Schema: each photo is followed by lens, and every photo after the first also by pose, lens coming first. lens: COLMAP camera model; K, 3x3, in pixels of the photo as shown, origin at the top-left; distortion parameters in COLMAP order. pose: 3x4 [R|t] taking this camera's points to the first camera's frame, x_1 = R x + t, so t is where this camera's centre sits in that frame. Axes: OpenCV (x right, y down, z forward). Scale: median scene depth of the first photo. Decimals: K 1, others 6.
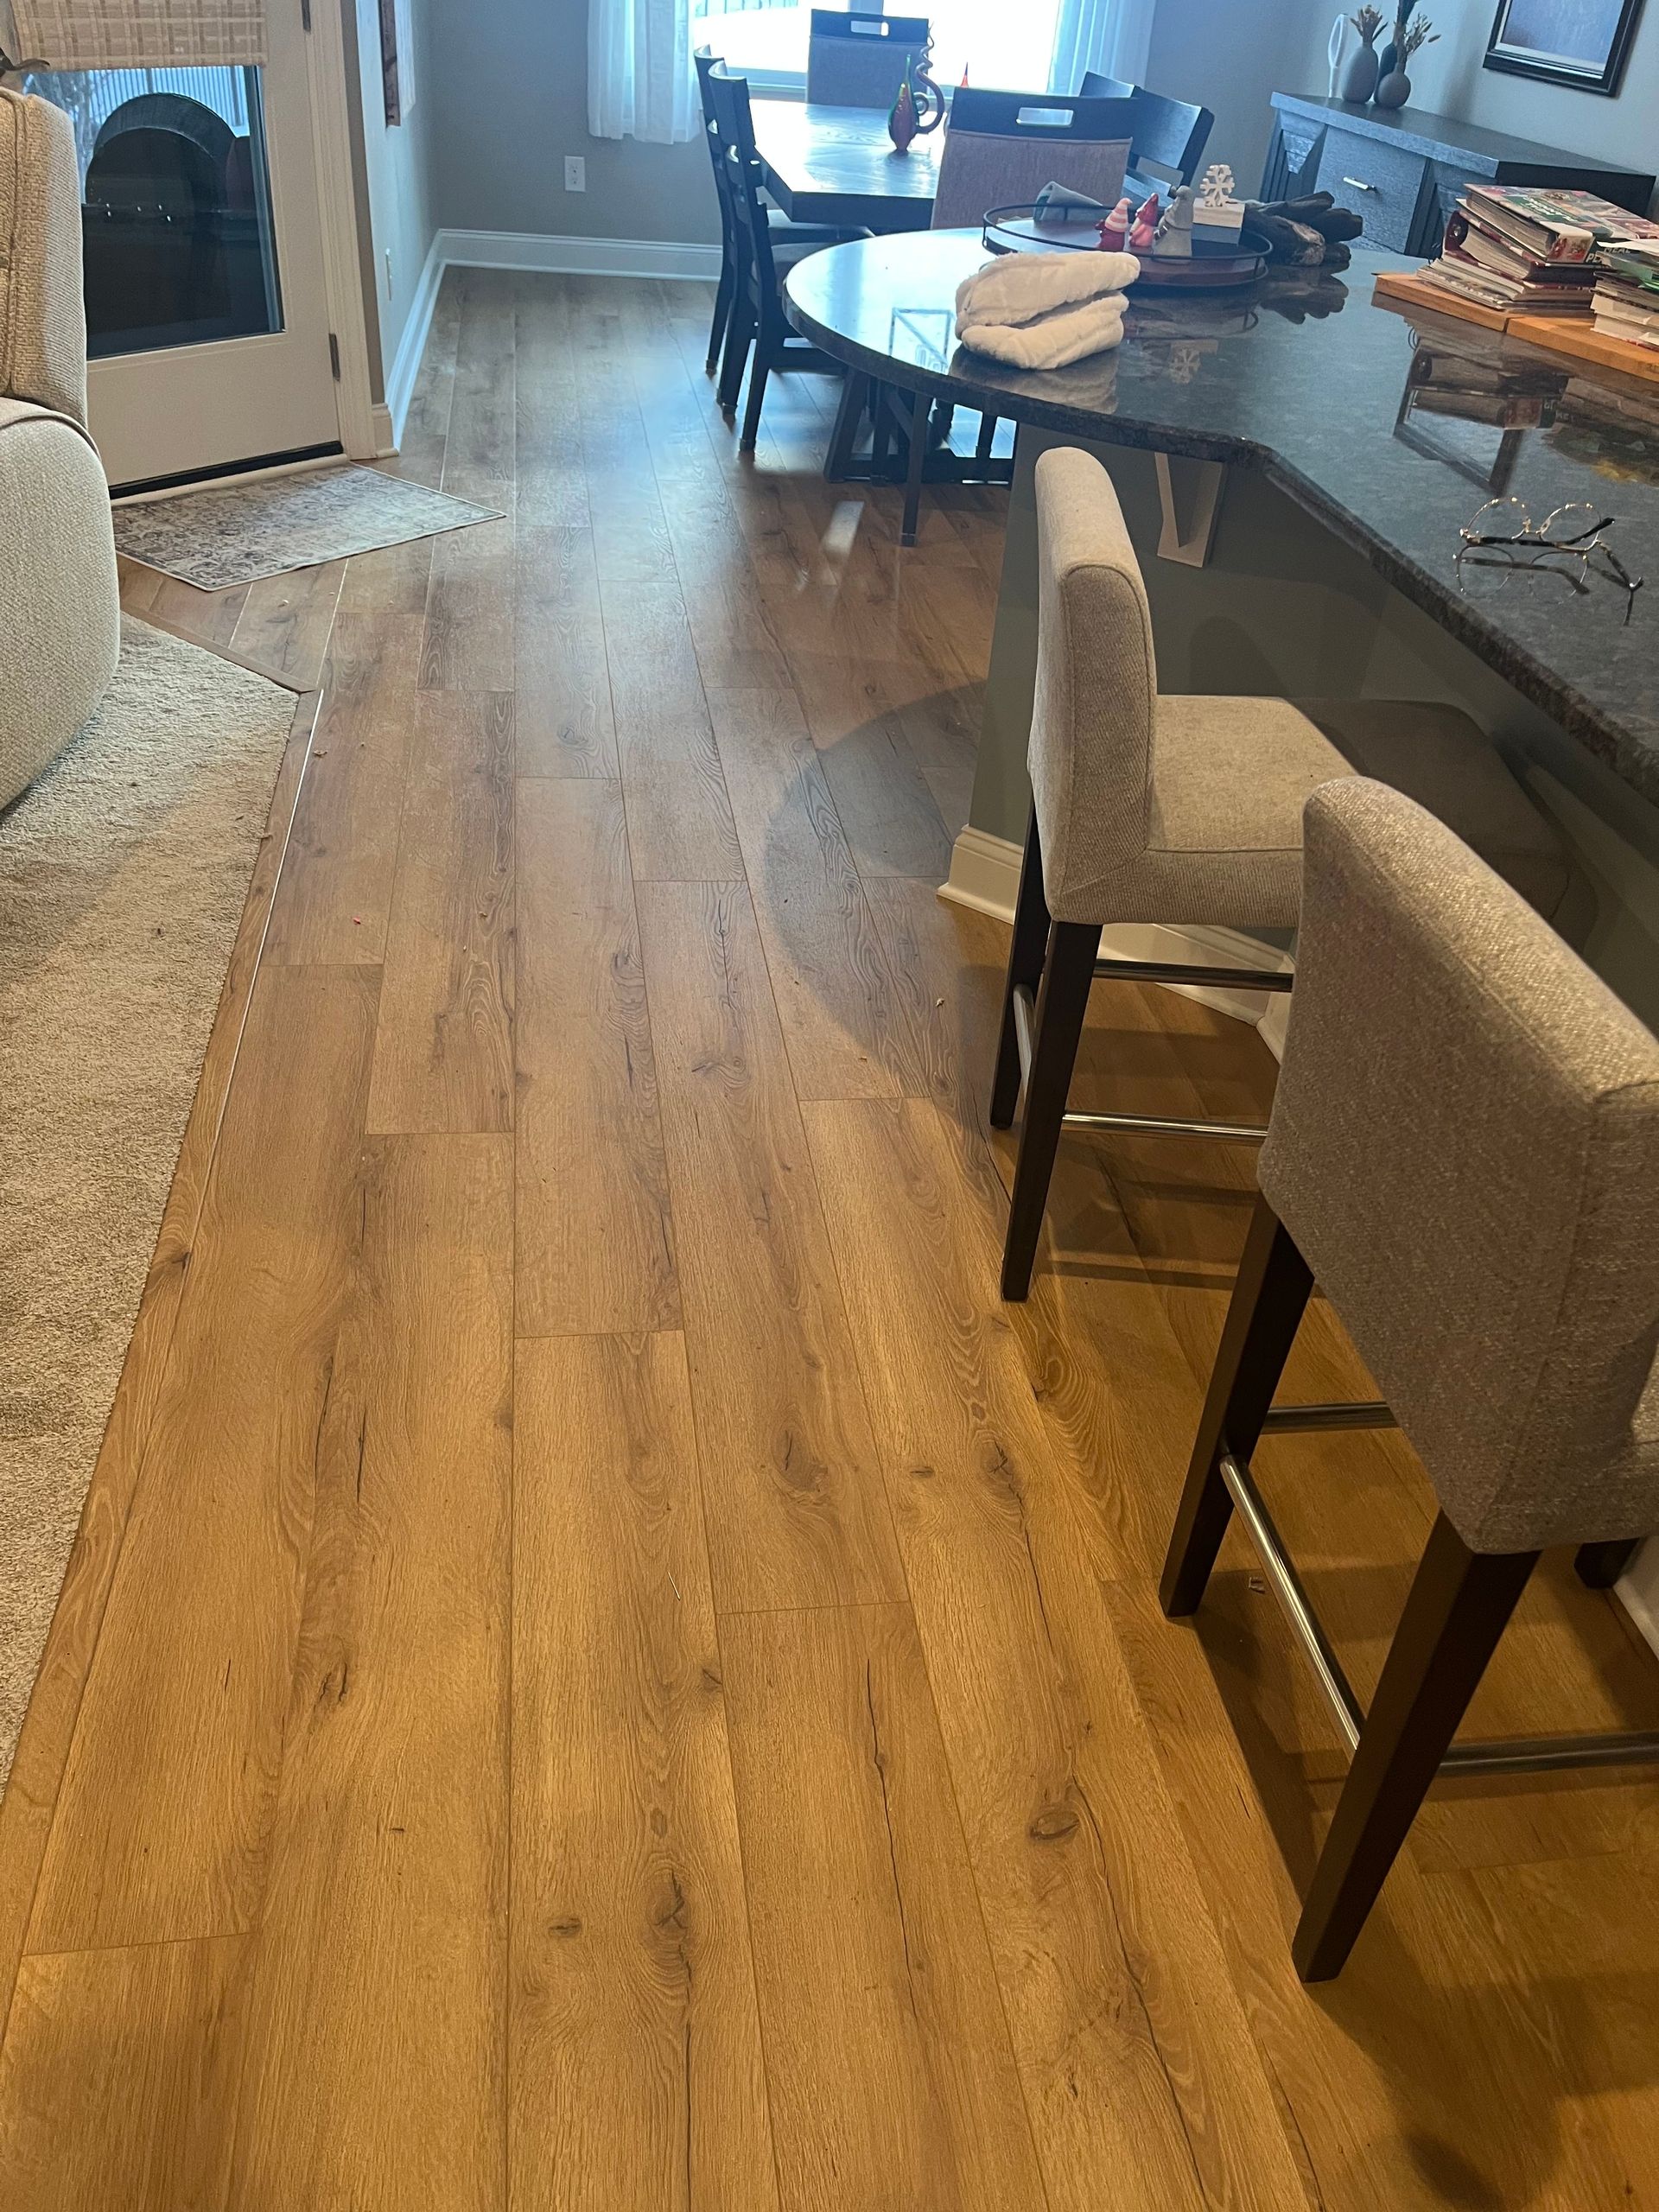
lens RADIAL K [[1669.8, 0, 835.2], [0, 1669.8, 1111.6], [0, 0, 1]] dist [0.011429, -0.012388]
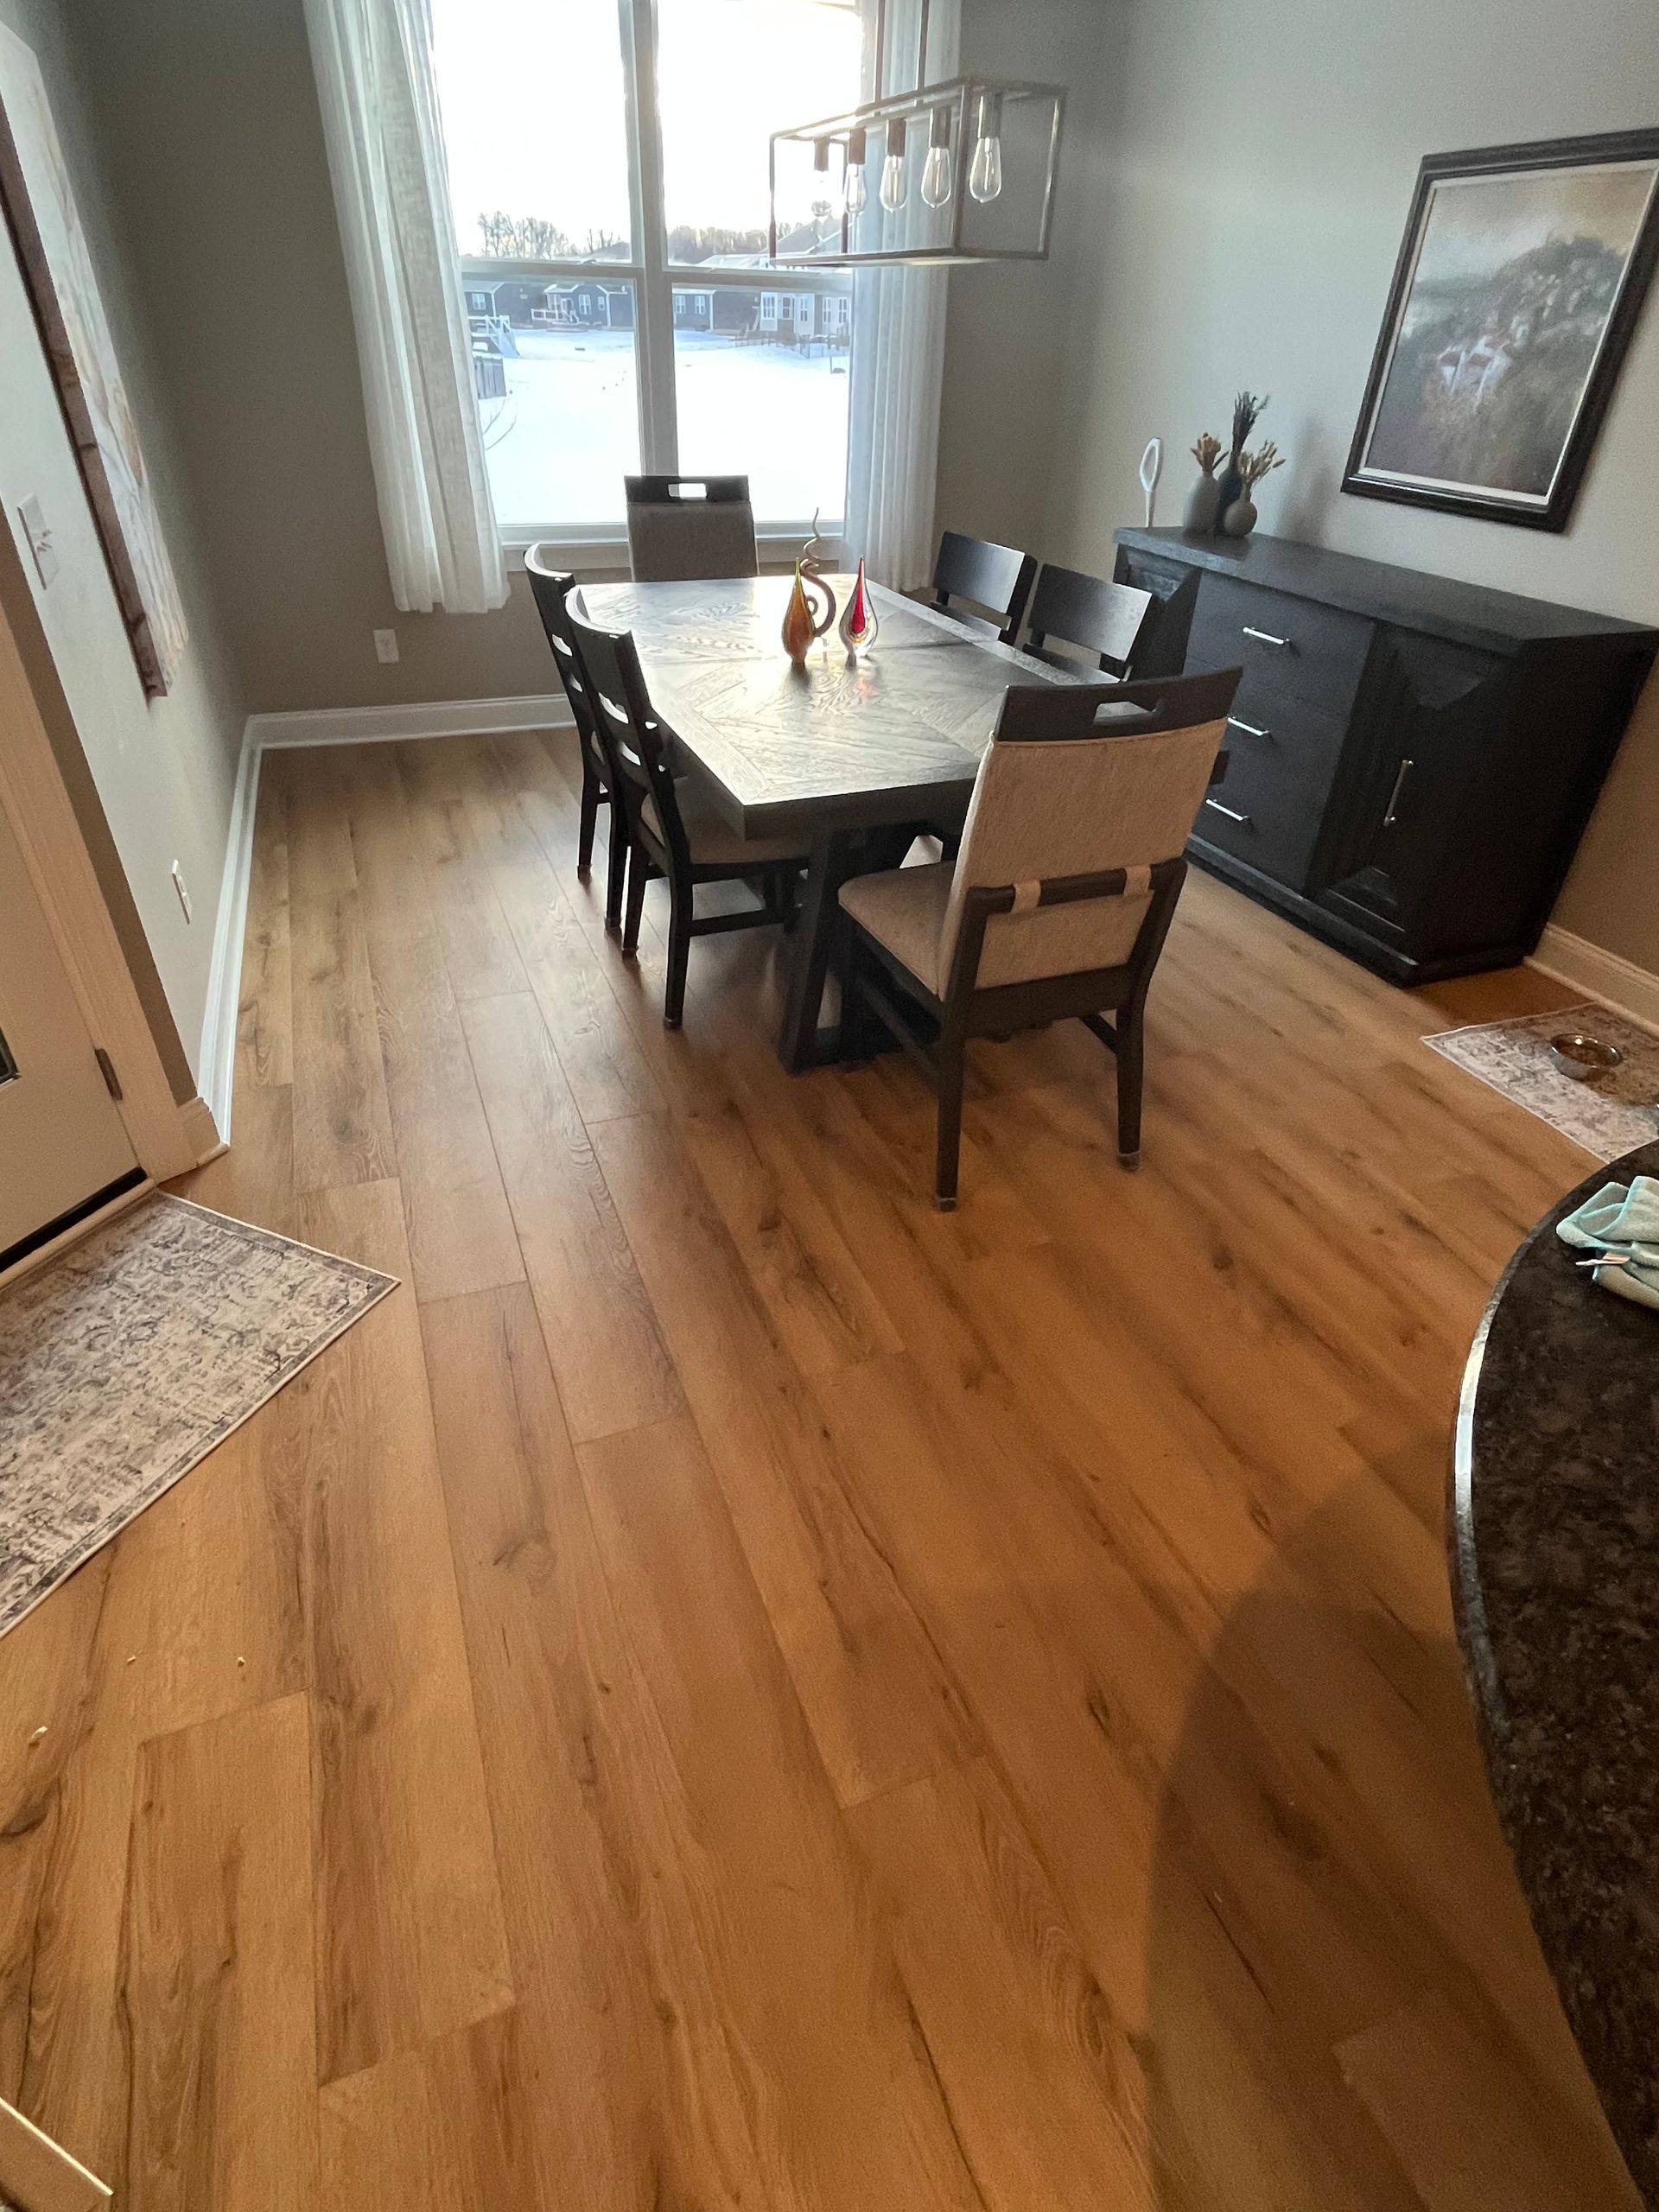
lens RADIAL K [[1152.4, 0, 819.4], [0, 1152.4, 1101.9], [0, 0, 1]] dist [-0.003879, 0.000113]
pose [[0.975200, -0.162652, 0.150097, -0.075166], [0.166249, 0.986015, -0.011647, -0.349238], [-0.146103, 0.036311, 0.988603, 0.435700]]
